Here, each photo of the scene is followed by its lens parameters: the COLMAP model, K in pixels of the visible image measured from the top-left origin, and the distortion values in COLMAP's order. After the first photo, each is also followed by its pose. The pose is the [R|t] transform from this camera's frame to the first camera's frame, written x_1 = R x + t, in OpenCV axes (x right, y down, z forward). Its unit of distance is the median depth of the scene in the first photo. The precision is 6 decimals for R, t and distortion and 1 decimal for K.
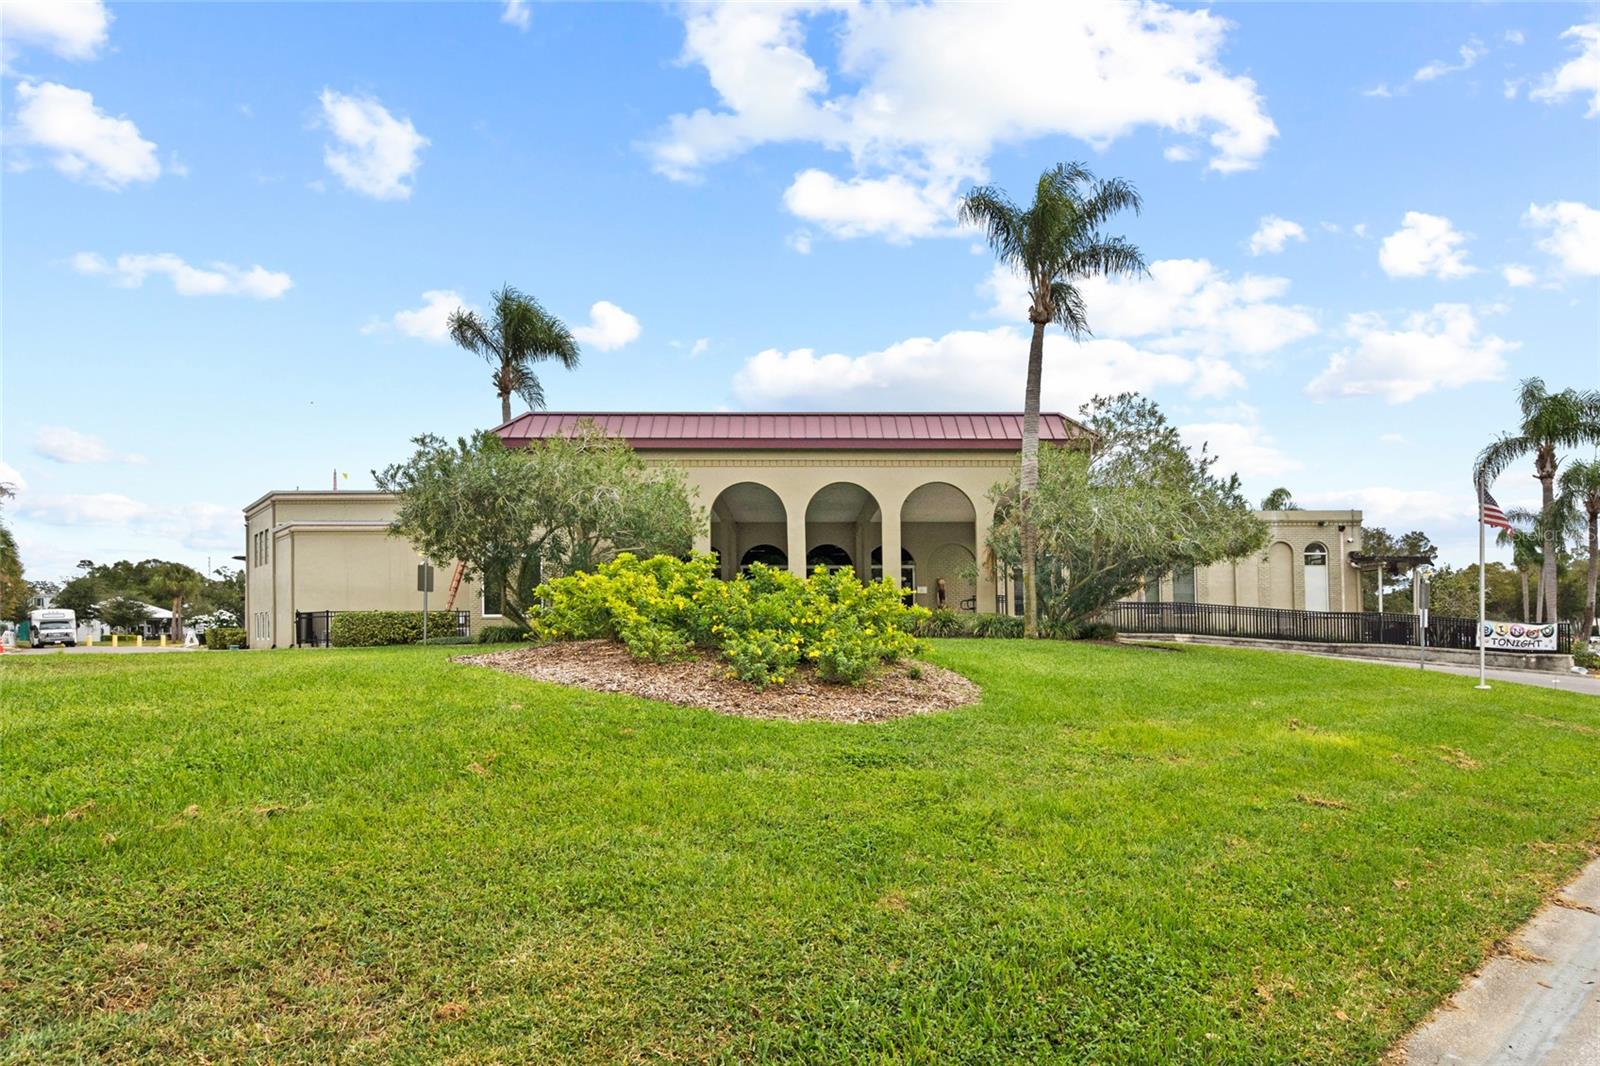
lens RADIAL K [[875.9, 0, 799.8], [0, 875.9, 533.6], [0, 0, 1]] dist [-0.001281, 0.000575]
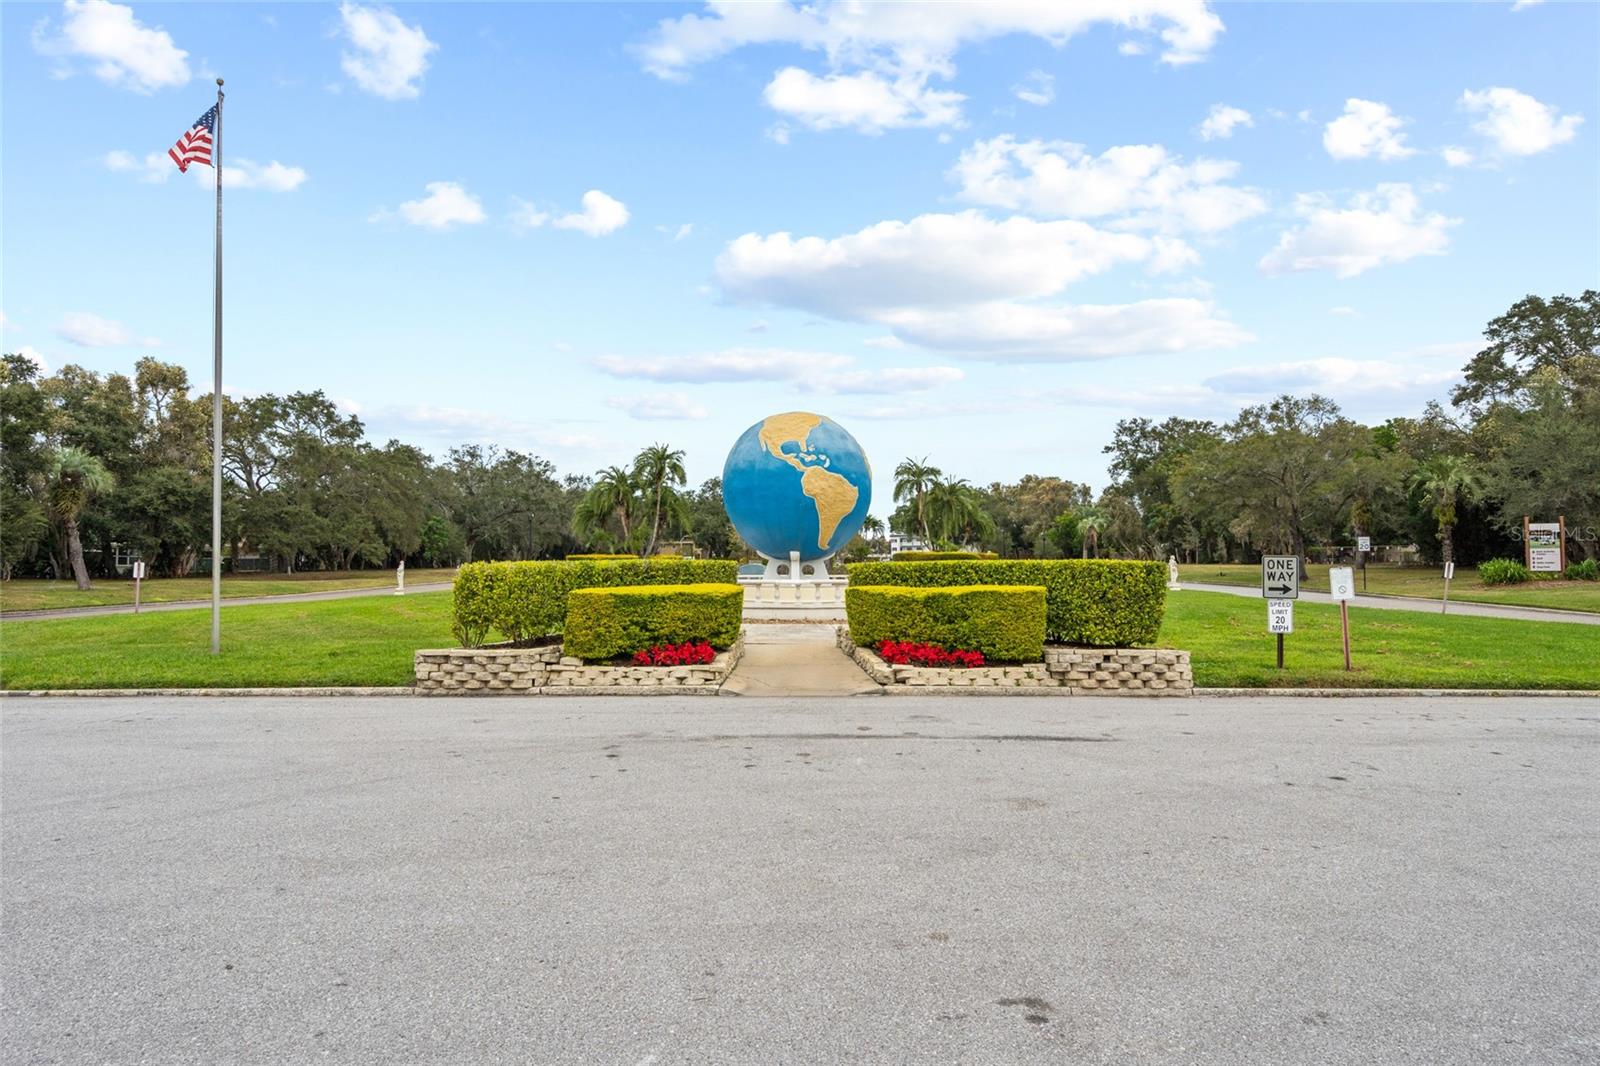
lens RADIAL K [[875.9, 0, 797.7], [0, 875.9, 532.6], [0, 0, 1]] dist [-0.001281, 0.000575]
pose [[0.999560, -0.011384, 0.027378, -0.011645], [0.007331, 0.989578, 0.143809, -0.004494], [-0.028730, -0.143545, 0.989227, -0.128169]]
